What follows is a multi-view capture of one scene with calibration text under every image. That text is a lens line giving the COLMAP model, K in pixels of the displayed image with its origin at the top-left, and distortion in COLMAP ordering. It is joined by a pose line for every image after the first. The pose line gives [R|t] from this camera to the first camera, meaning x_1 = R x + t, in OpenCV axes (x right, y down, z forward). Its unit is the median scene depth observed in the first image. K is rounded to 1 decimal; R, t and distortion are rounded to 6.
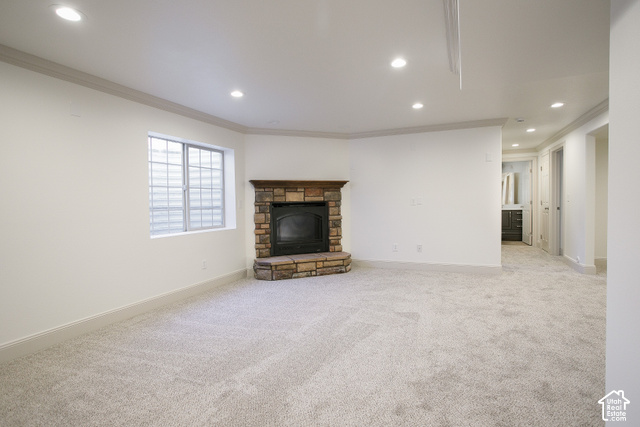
lens RADIAL K [[316.3, 0, 320.0], [0, 316.3, 213.5], [0, 0, 1]] dist [-0.000087, 0.000046]
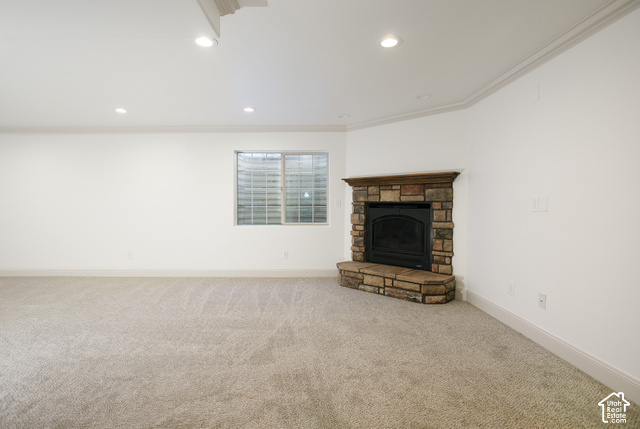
lens RADIAL K [[323.8, 0, 320.0], [0, 323.8, 214.5], [0, 0, 1]] dist [-0.001506, -0.000081]
pose [[0.440619, 0.051541, -0.896213, 0.618532], [-0.036165, 0.998559, 0.039647, -0.031932], [0.896965, 0.014942, 0.441848, 0.474399]]
